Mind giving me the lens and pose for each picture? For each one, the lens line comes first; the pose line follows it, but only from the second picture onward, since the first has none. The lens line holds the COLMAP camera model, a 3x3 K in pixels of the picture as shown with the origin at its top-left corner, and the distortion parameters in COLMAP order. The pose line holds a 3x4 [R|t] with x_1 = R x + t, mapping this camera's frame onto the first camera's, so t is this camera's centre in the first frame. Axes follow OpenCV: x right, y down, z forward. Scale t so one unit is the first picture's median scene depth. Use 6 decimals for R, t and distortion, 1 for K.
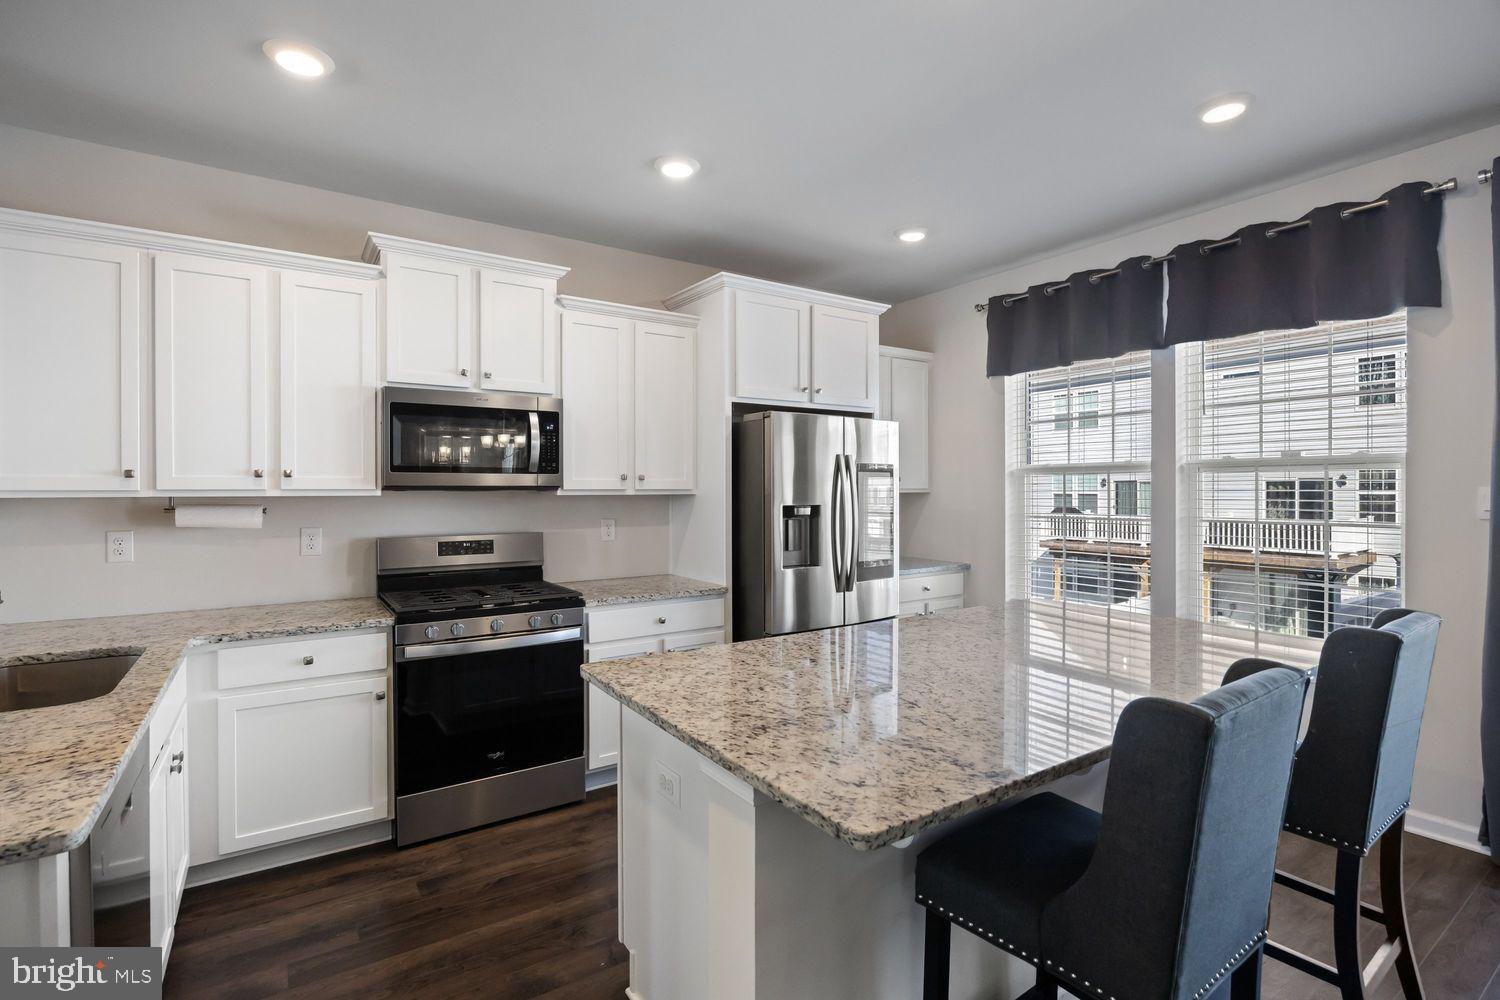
lens RADIAL K [[704.3, 0, 750.0], [0, 704.3, 500.0], [0, 0, 1]] dist [0.000117, 0.000018]
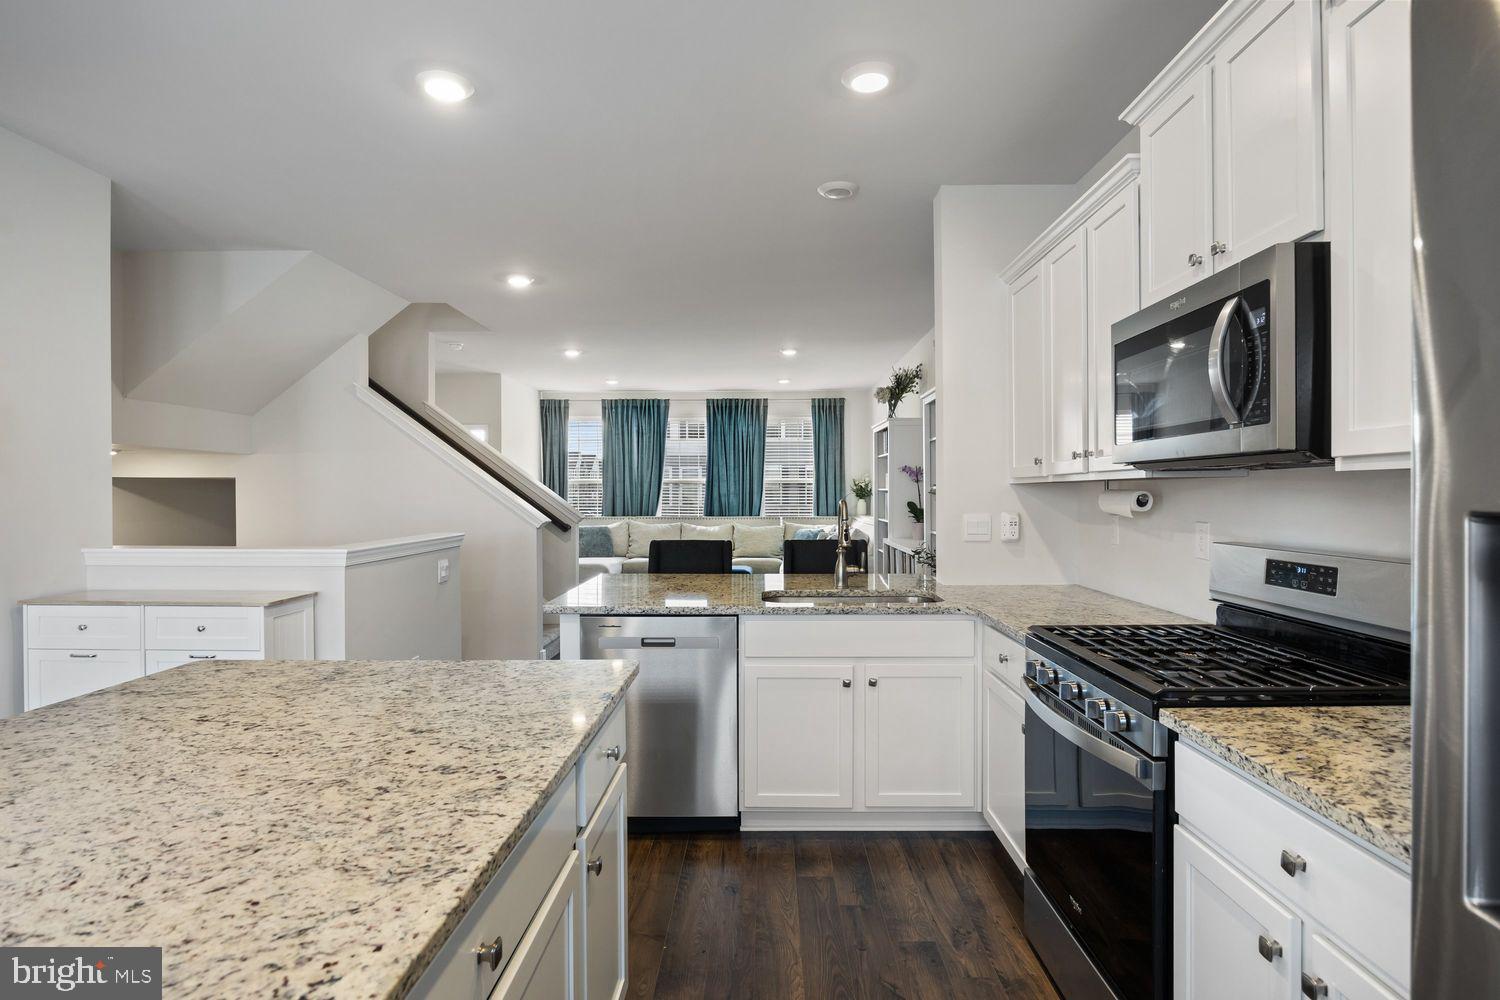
lens RADIAL K [[766.2, 0, 750.0], [0, 766.2, 500.0], [0, 0, 1]] dist [0.000228, 0.000089]
pose [[-0.574034, 0.010371, -0.818766, 0.388120], [-0.001957, 0.999900, 0.014037, 0.006486], [0.818829, 0.009660, -0.573956, 1.325369]]
